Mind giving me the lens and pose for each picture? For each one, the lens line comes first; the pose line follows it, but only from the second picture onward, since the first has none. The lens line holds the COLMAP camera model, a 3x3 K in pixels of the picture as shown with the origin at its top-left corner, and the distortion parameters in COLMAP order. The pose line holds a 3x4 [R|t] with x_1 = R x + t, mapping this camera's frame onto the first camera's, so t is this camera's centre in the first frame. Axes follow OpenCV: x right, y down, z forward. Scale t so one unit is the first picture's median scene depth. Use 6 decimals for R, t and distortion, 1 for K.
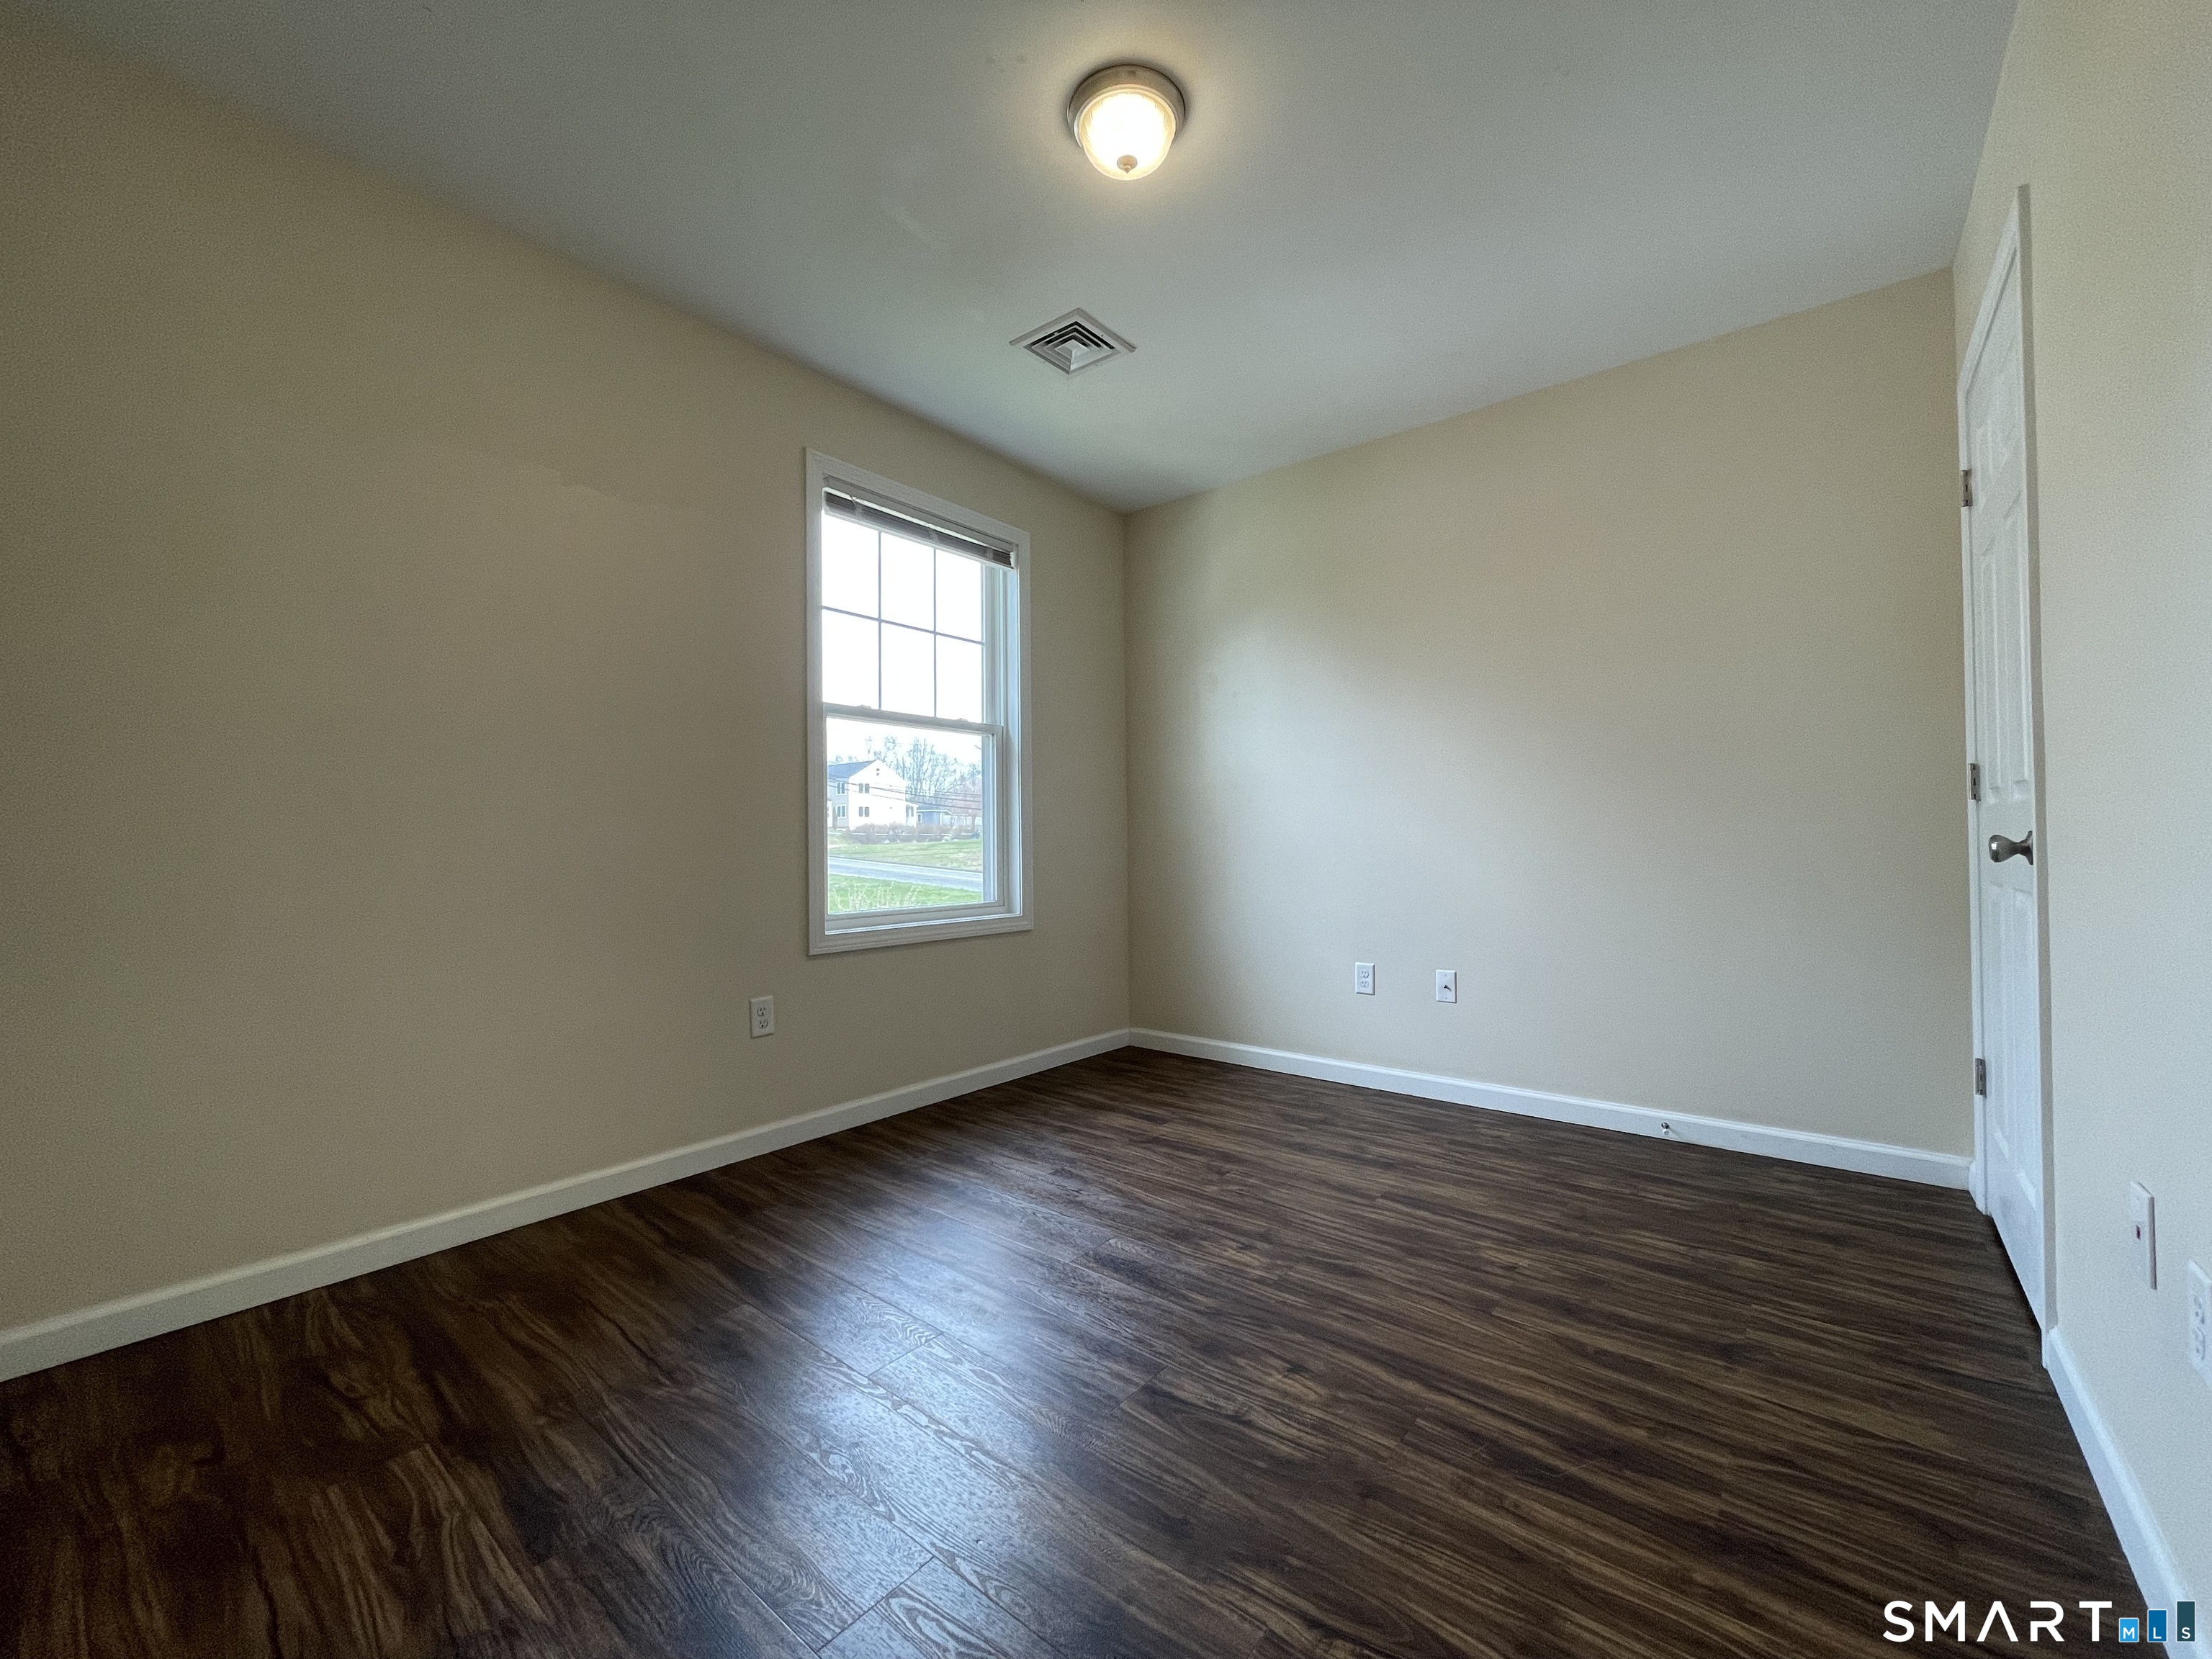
lens RADIAL K [[899.5, 0, 1107.3], [0, 899.5, 830.6], [0, 0, 1]] dist [0.000838, -0.000345]
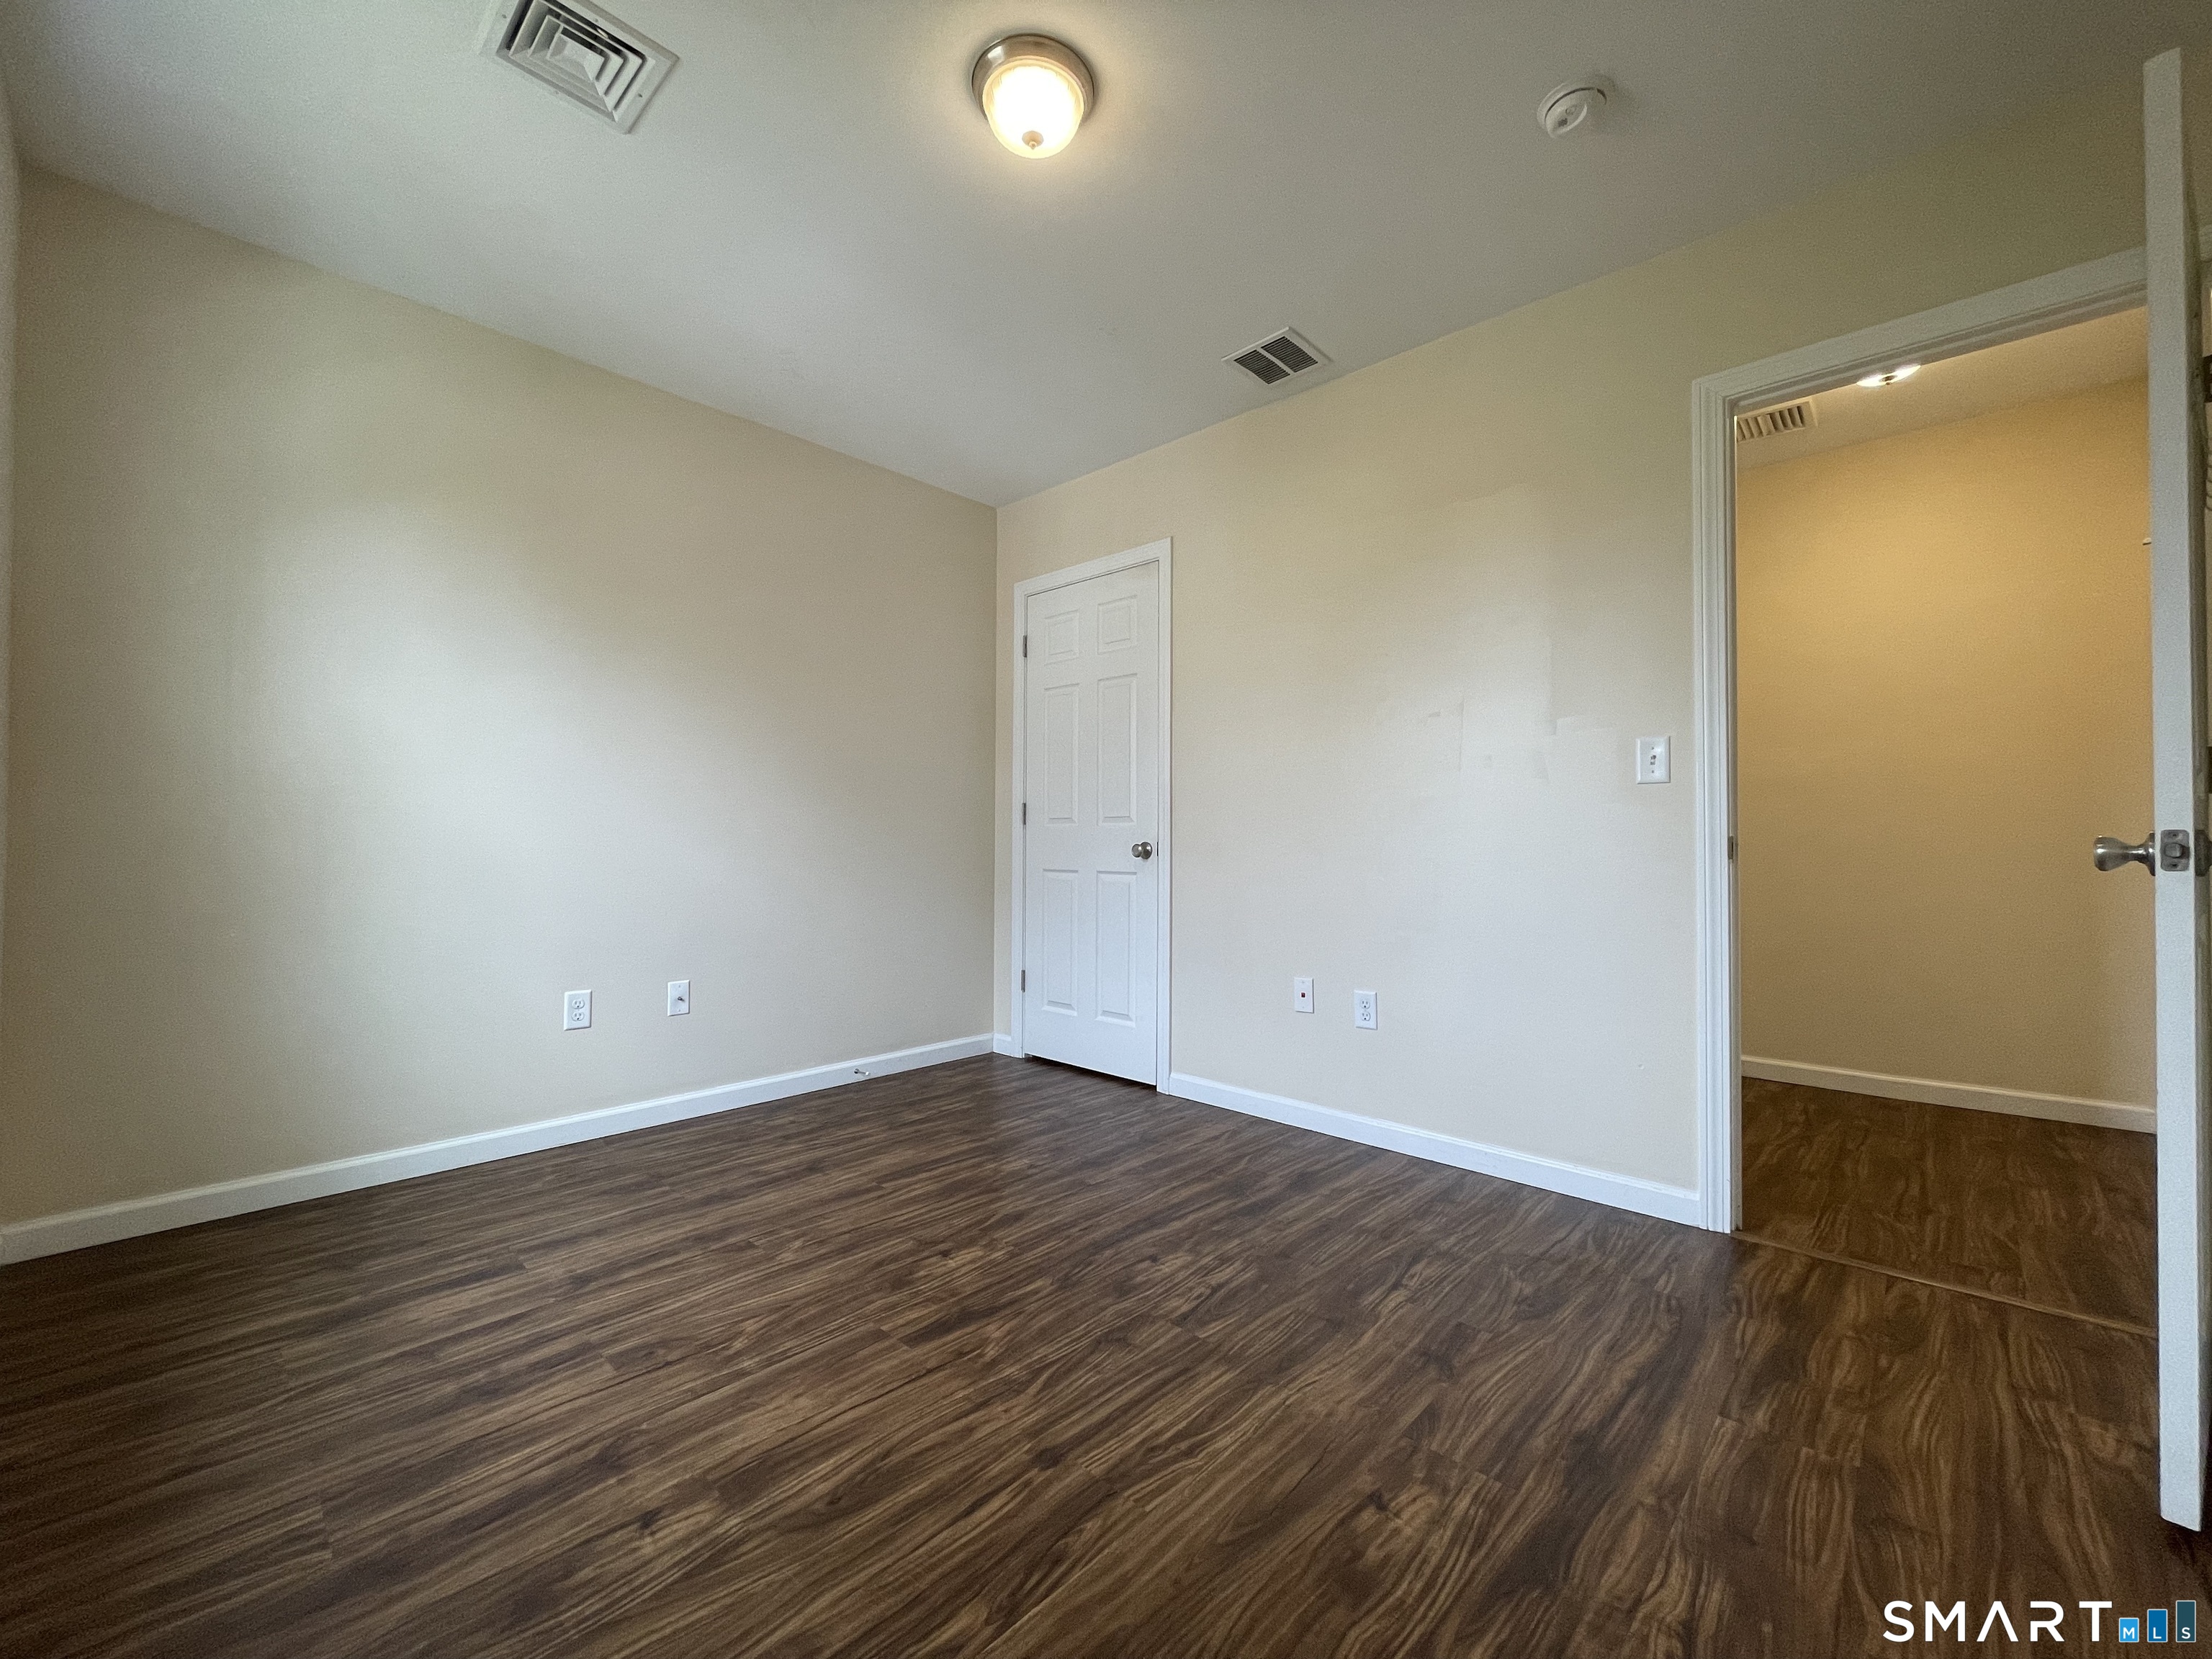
lens RADIAL K [[899.5, 0, 1107.3], [0, 899.5, 830.6], [0, 0, 1]] dist [0.000838, -0.000345]
pose [[0.064015, 0.022903, 0.997686, -0.665024], [-0.016243, 0.999628, -0.021906, 0.013980], [-0.997817, -0.014803, 0.064364, 0.613089]]
